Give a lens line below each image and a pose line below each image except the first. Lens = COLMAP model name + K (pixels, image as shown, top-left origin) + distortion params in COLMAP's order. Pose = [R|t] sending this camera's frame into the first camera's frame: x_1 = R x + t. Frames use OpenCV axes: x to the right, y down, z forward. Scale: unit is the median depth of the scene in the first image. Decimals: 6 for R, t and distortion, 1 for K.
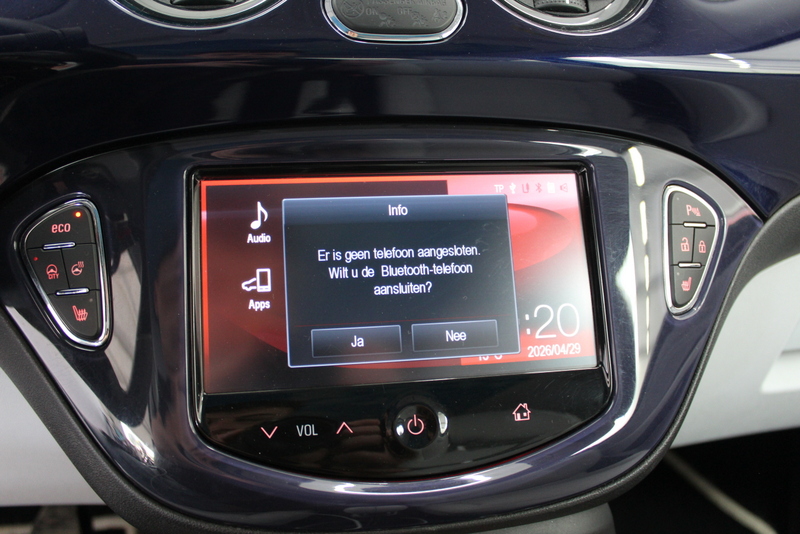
lens RADIAL K [[716.4, 0, 391.1], [0, 716.4, 260.1], [0, 0, 1]] dist [-0.105833, 0.039495]
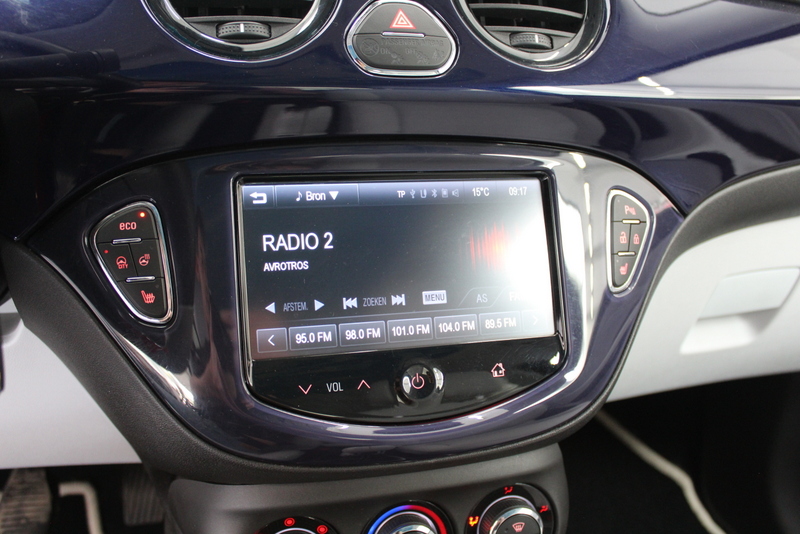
lens RADIAL K [[754.6, 0, 398.3], [0, 754.6, 263.9], [0, 0, 1]] dist [-0.081210, 0.000000]
pose [[0.992720, -0.001122, 0.120442, -0.152860], [-0.006202, 0.998154, 0.060419, -0.056550], [-0.120288, -0.060726, 0.990880, -0.301883]]
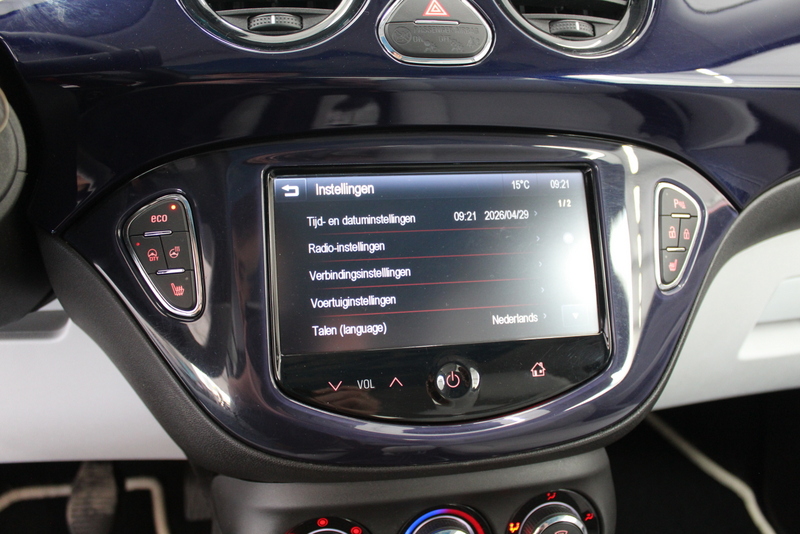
lens RADIAL K [[716.4, 0, 394.5], [0, 716.4, 262.4], [0, 0, 1]] dist [-0.105833, 0.039495]
pose [[0.999798, 0.001481, 0.020038, -0.085285], [-0.002250, 0.999260, 0.038399, -0.016769], [-0.019967, -0.038436, 0.999062, -0.206135]]
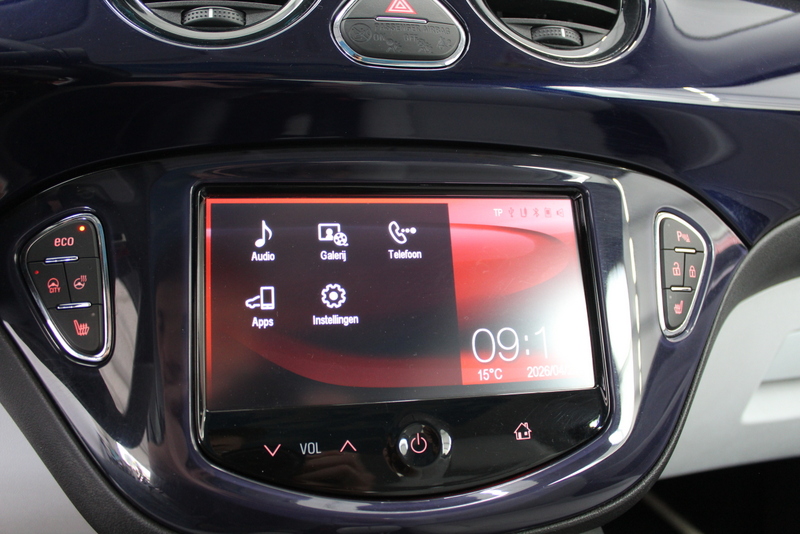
lens RADIAL K [[716.4, 0, 397.6], [0, 716.4, 255.5], [0, 0, 1]] dist [-0.105833, 0.039495]
pose [[0.998522, 0.012778, 0.052821, -0.048097], [-0.009126, 0.997588, -0.068808, 0.034716], [-0.053572, 0.068224, 0.996231, -0.010313]]
